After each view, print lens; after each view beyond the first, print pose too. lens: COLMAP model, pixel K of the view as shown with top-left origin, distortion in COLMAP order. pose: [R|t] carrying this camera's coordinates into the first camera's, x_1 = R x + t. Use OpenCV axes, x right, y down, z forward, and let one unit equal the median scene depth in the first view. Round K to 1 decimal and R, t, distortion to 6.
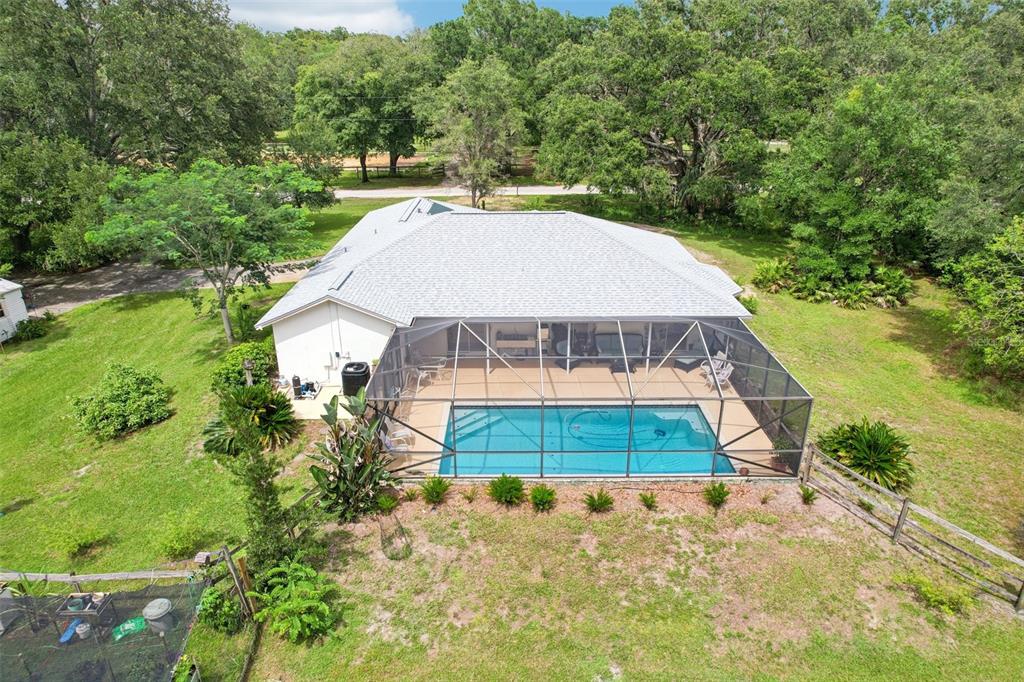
lens RADIAL K [[651.3, 0, 512.0], [0, 651.3, 341.0], [0, 0, 1]] dist [-0.082355, 0.073001]
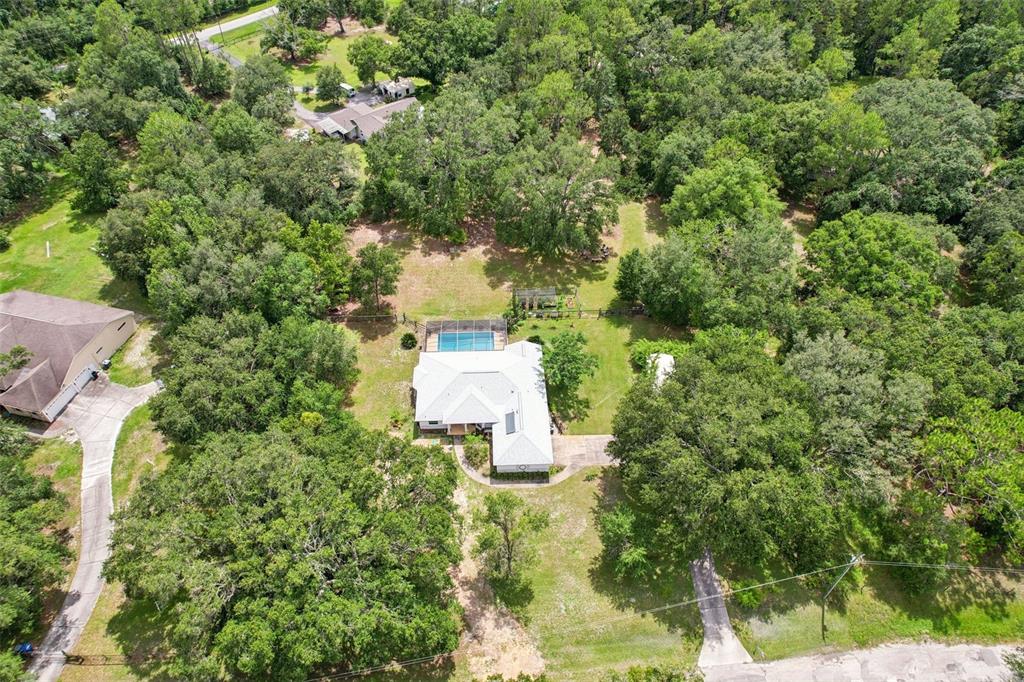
lens RADIAL K [[651.3, 0, 512.0], [0, 651.3, 341.0], [0, 0, 1]] dist [-0.082355, 0.073001]
pose [[-0.999092, 0.023385, -0.035614, -0.071646], [-0.024035, 0.380832, 0.924332, -4.979718], [0.035178, 0.924349, -0.379924, 3.261393]]
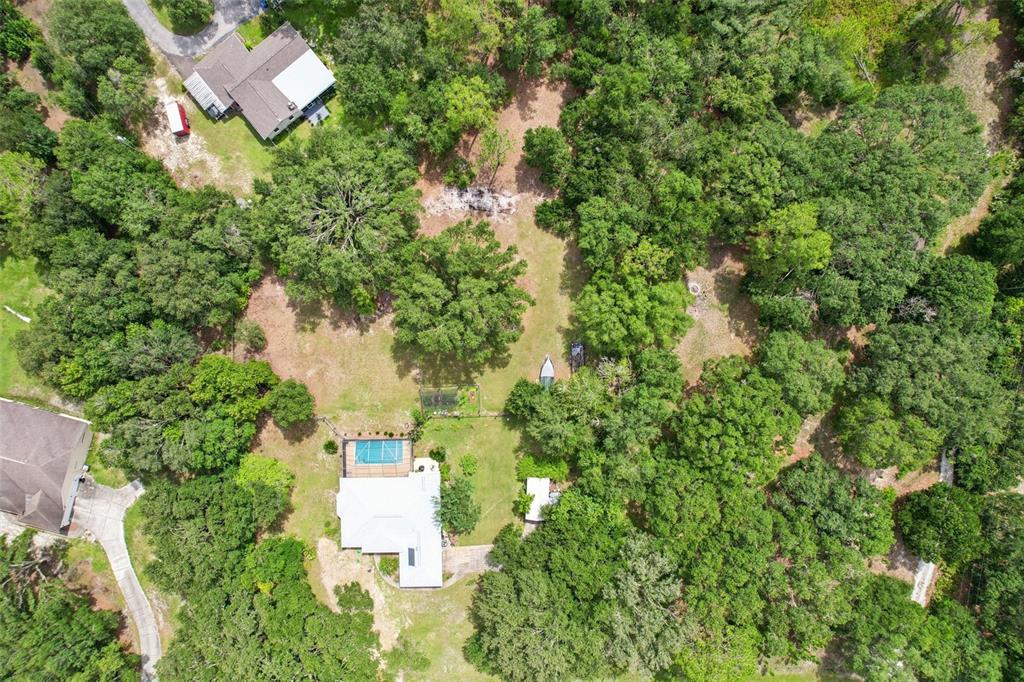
lens RADIAL K [[651.3, 0, 512.0], [0, 651.3, 341.0], [0, 0, 1]] dist [-0.082355, 0.073001]
pose [[-0.999821, 0.018361, -0.004625, -1.213705], [-0.011040, -0.366863, 0.930210, -5.516421], [0.015383, 0.930094, 0.367000, -2.268495]]
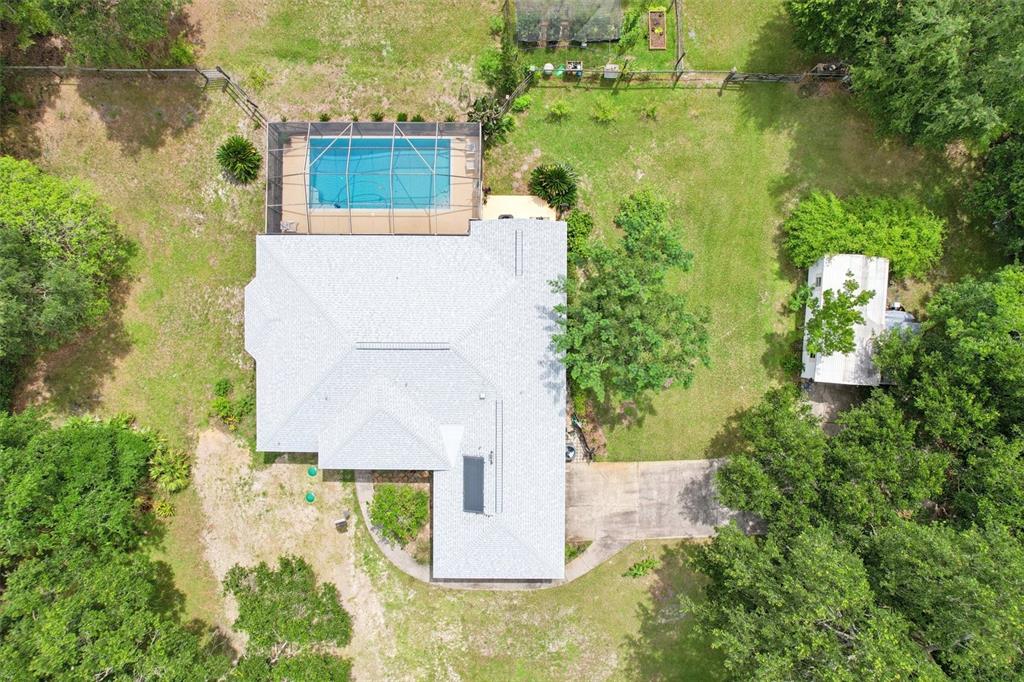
lens RADIAL K [[651.3, 0, 512.0], [0, 651.3, 341.0], [0, 0, 1]] dist [-0.082355, 0.073001]
pose [[-0.999961, -0.007260, -0.005121, -0.320128], [-0.001957, -0.382219, 0.924070, -2.079167], [-0.008666, 0.924043, 0.382190, 0.833229]]
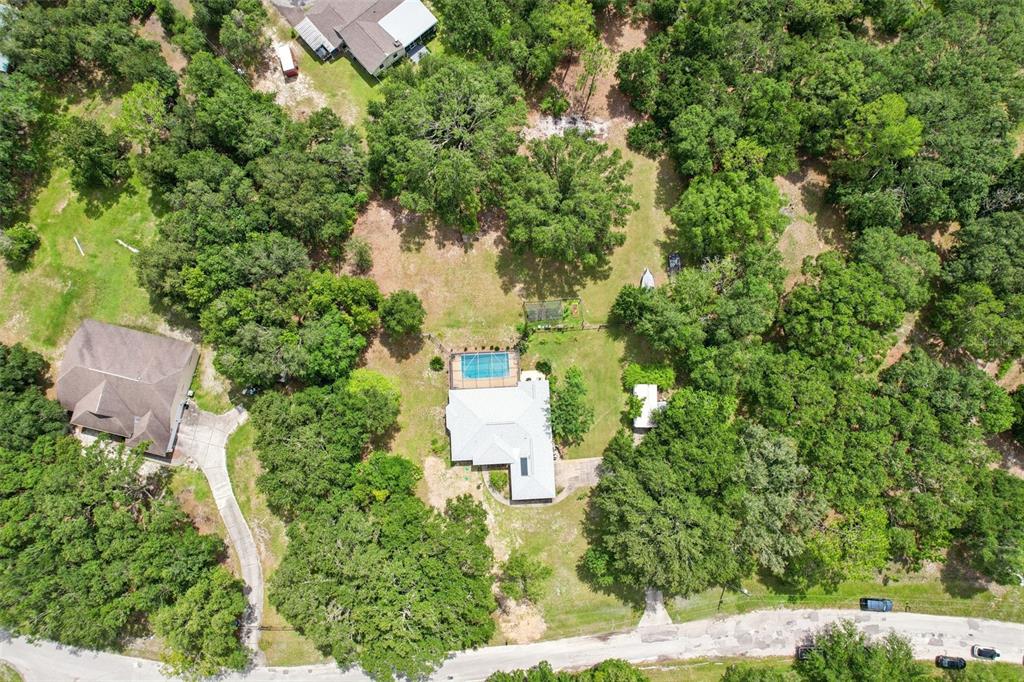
lens RADIAL K [[651.3, 0, 512.0], [0, 651.3, 341.0], [0, 0, 1]] dist [-0.082355, 0.073001]
pose [[-0.998675, 0.050338, -0.010739, -0.090202], [-0.023259, -0.255239, 0.966598, -6.152543], [0.045915, 0.965567, 0.256072, -0.772556]]
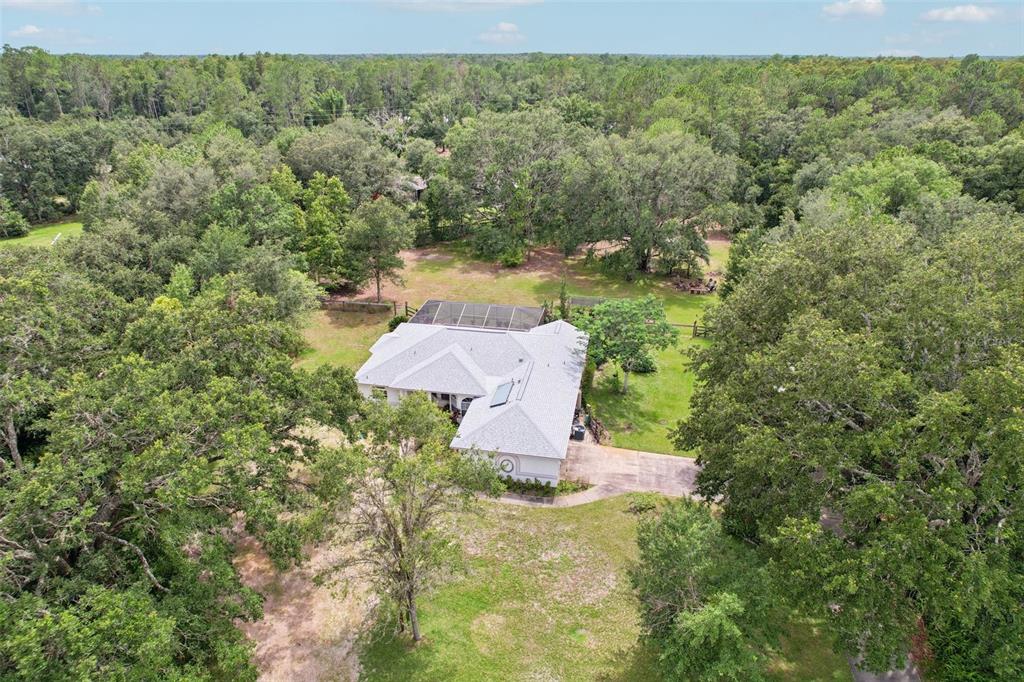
lens RADIAL K [[651.3, 0, 512.0], [0, 651.3, 341.0], [0, 0, 1]] dist [-0.082355, 0.073001]
pose [[-0.982221, -0.071587, 0.173544, -0.689947], [0.071607, 0.711680, 0.698844, -2.365623], [-0.173536, 0.698846, -0.693901, 3.668303]]
